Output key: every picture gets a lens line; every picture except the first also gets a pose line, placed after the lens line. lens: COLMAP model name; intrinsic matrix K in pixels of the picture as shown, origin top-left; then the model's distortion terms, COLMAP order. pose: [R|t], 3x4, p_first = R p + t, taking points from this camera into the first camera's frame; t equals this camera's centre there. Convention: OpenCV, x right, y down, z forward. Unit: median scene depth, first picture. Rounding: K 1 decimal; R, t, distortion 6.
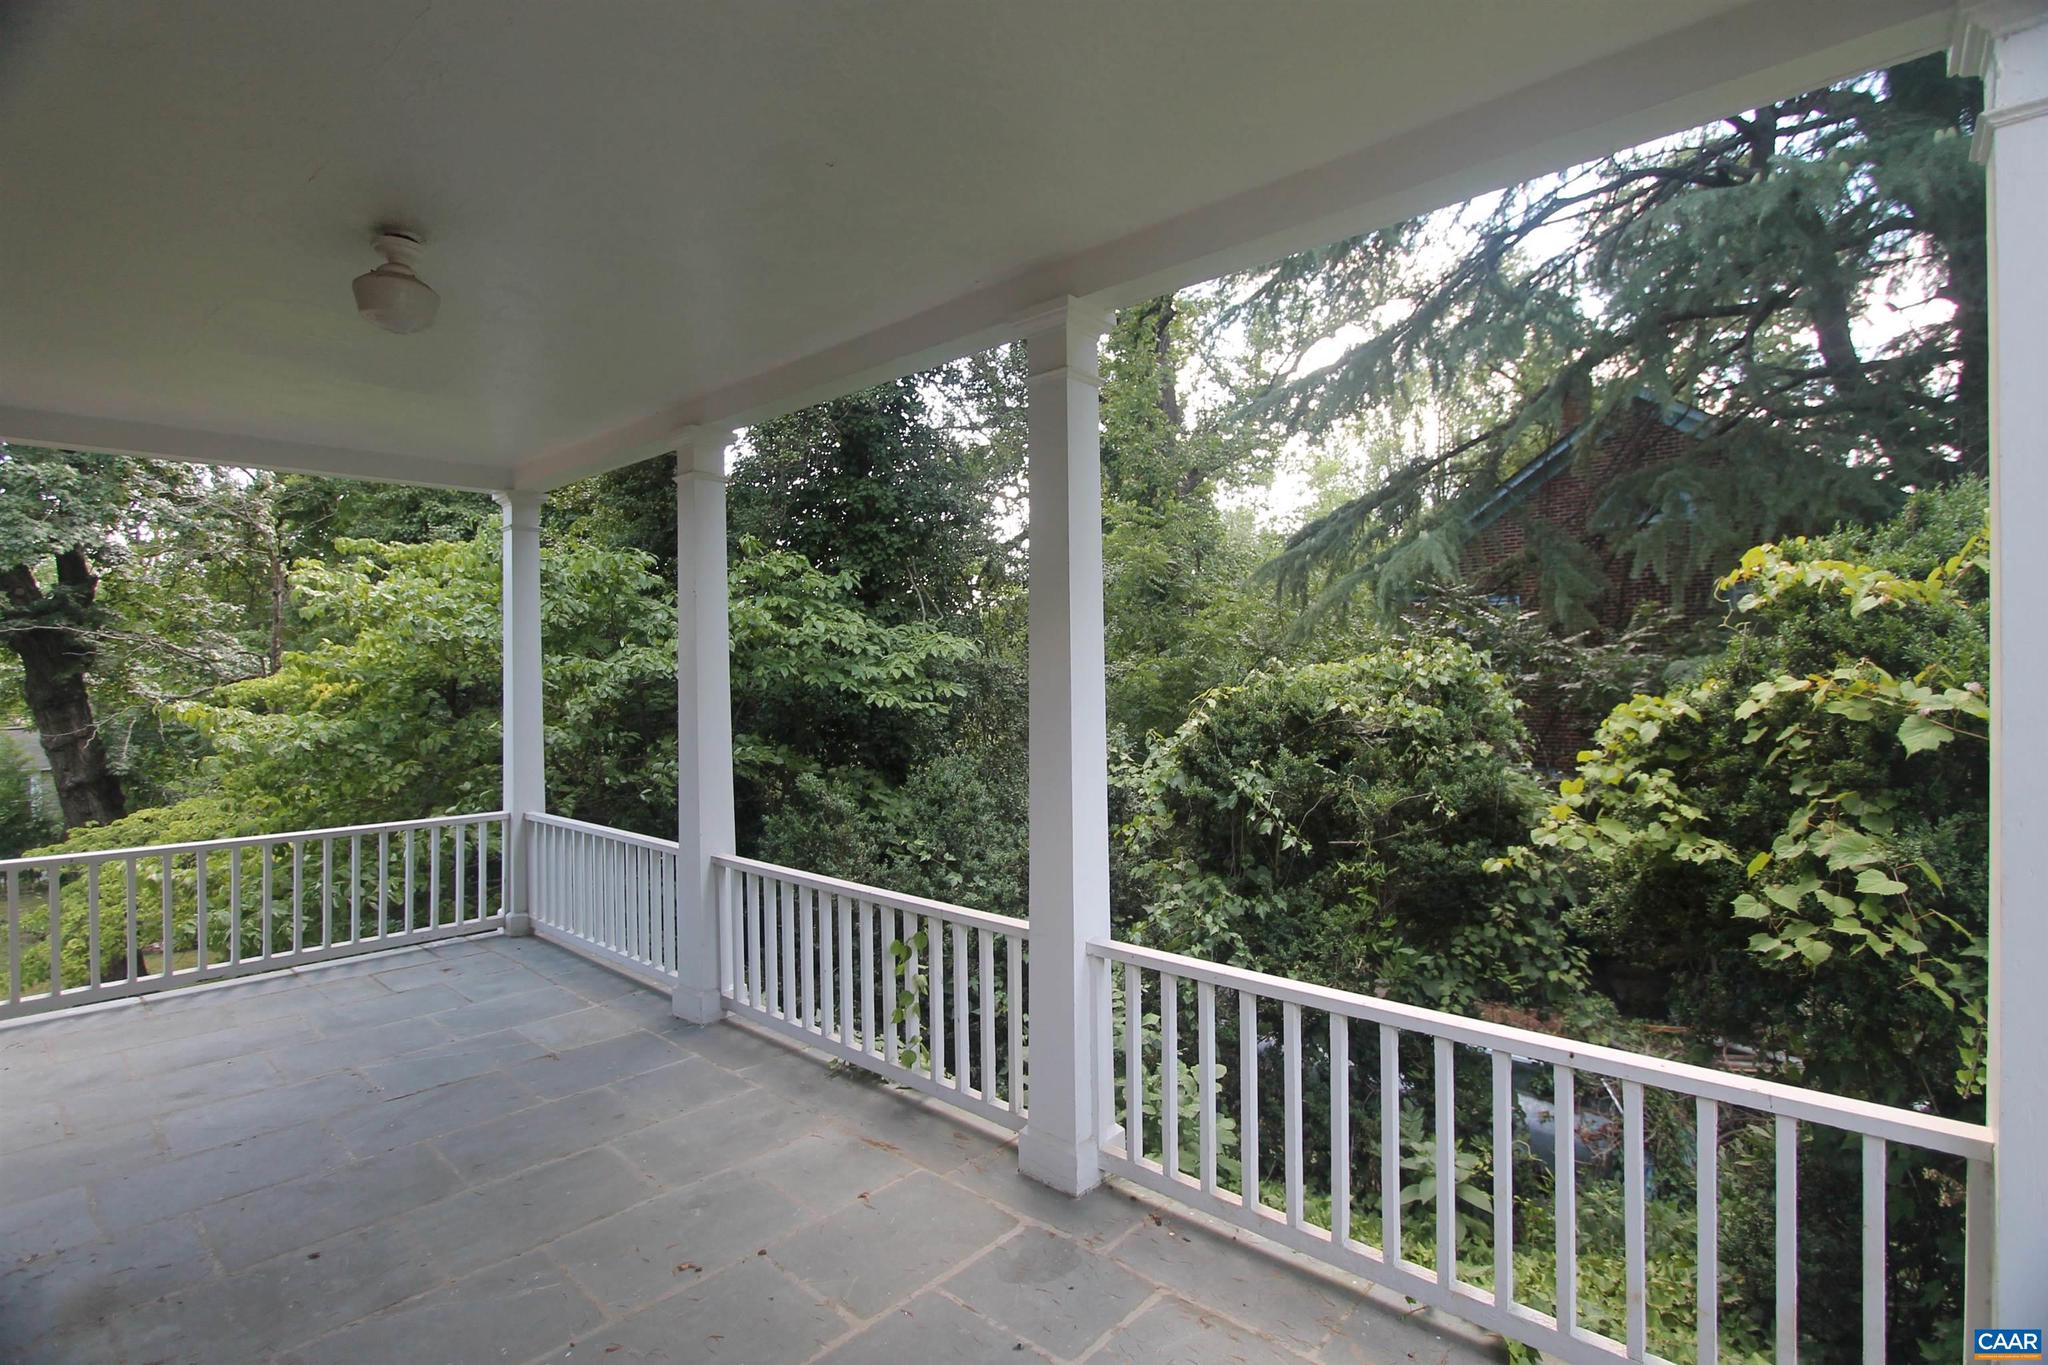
lens RADIAL K [[956.8, 0, 1024.0], [0, 956.8, 682.5], [0, 0, 1]] dist [-0.002740, 0.000572]
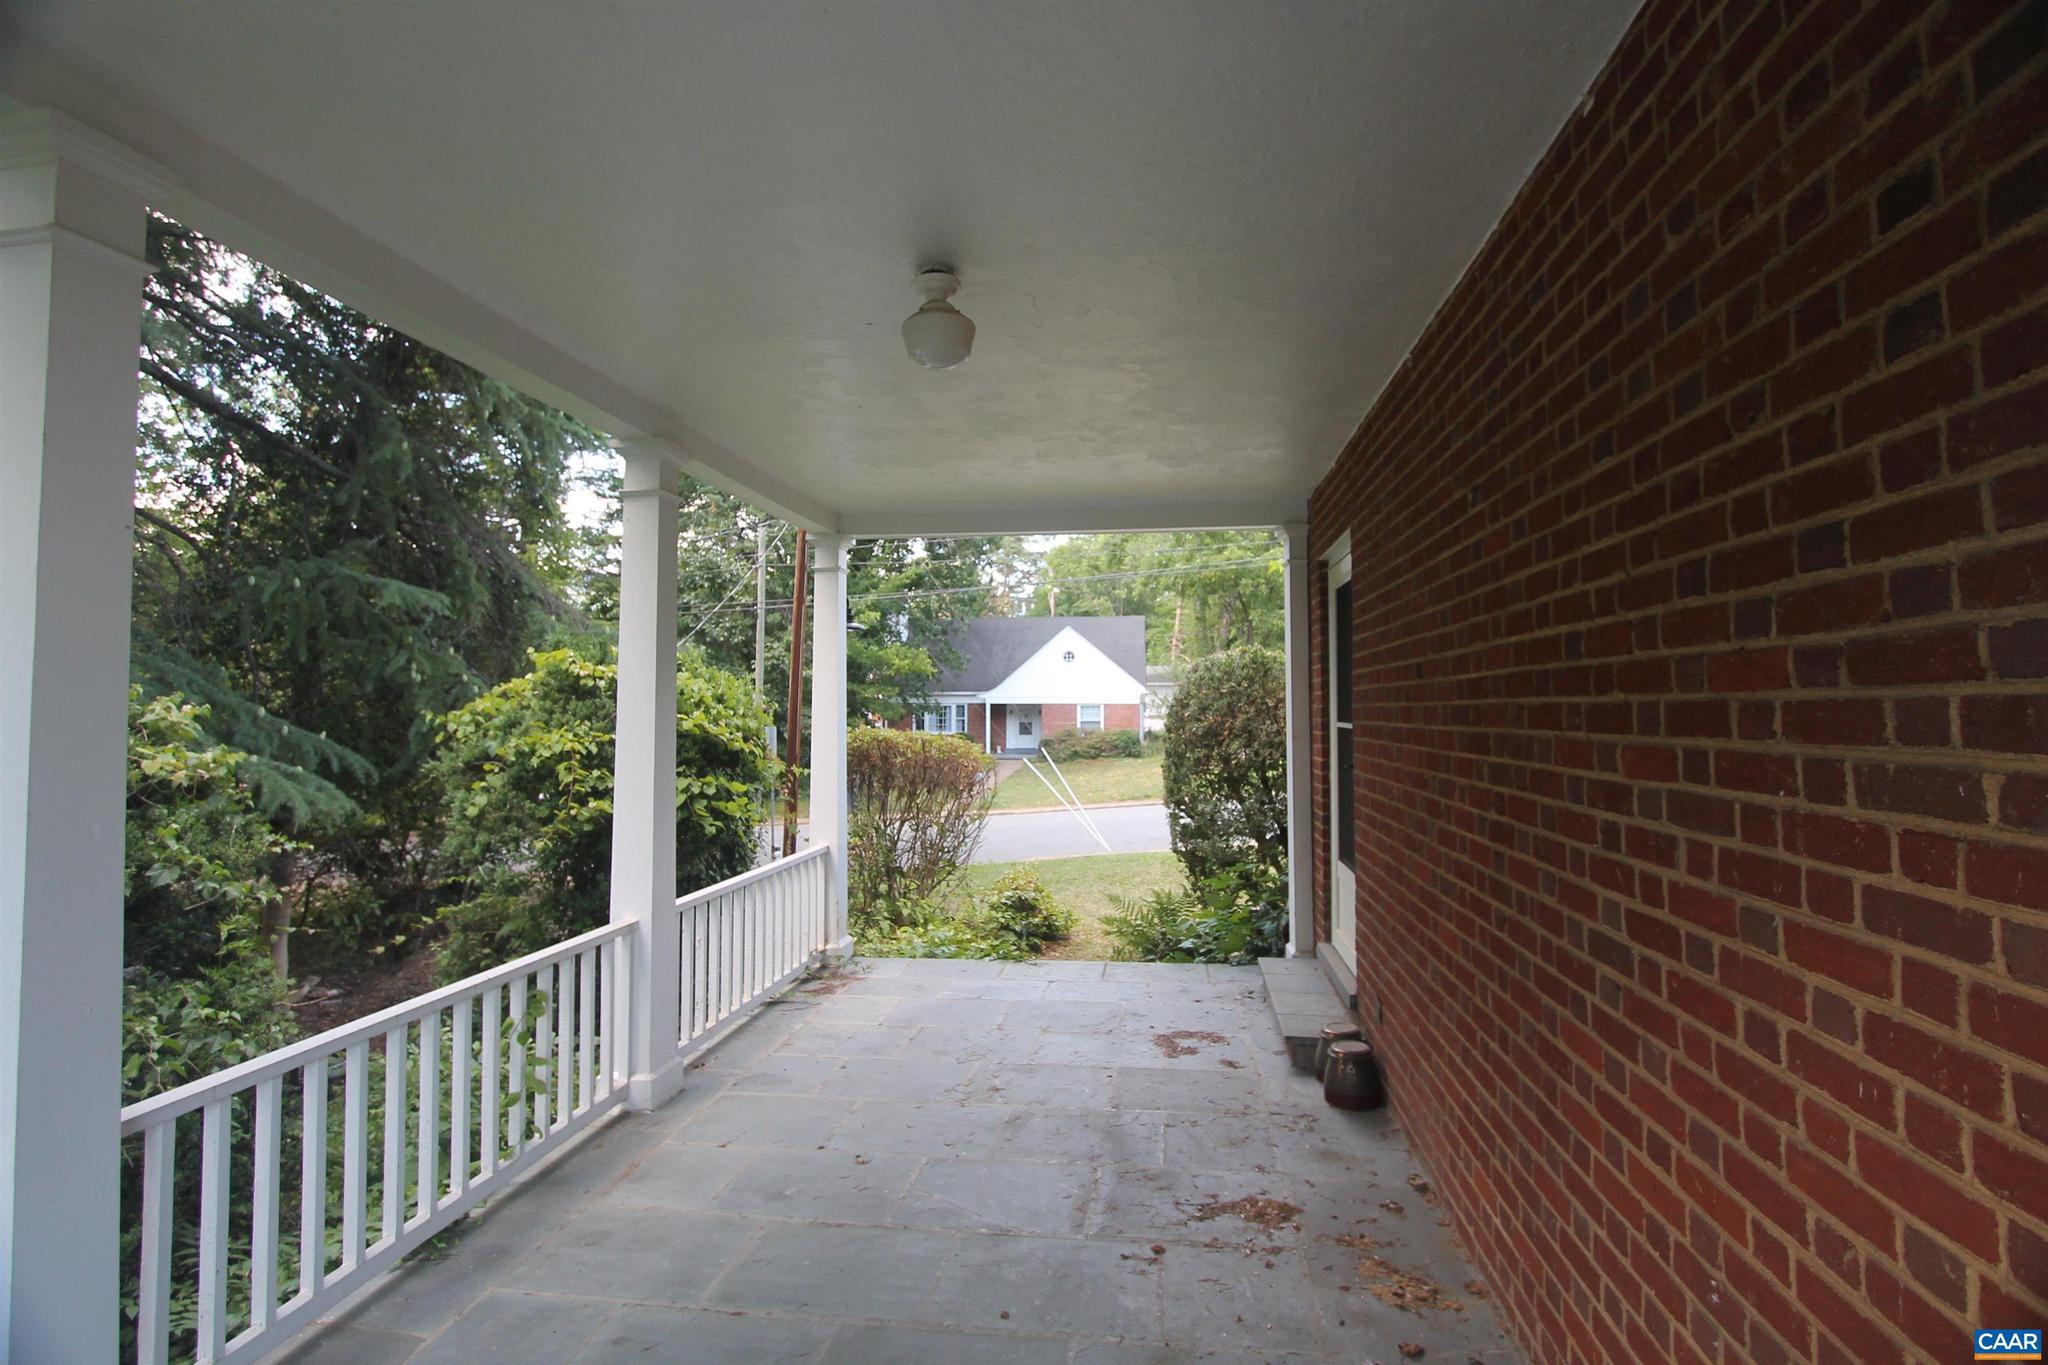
lens RADIAL K [[956.8, 0, 1024.0], [0, 956.8, 682.5], [0, 0, 1]] dist [-0.002740, 0.000572]
pose [[-0.558384, 0.058395, 0.827525, -1.155198], [0.031860, 0.998293, -0.048948, 0.026214], [-0.828970, -0.000967, -0.559292, 1.120274]]
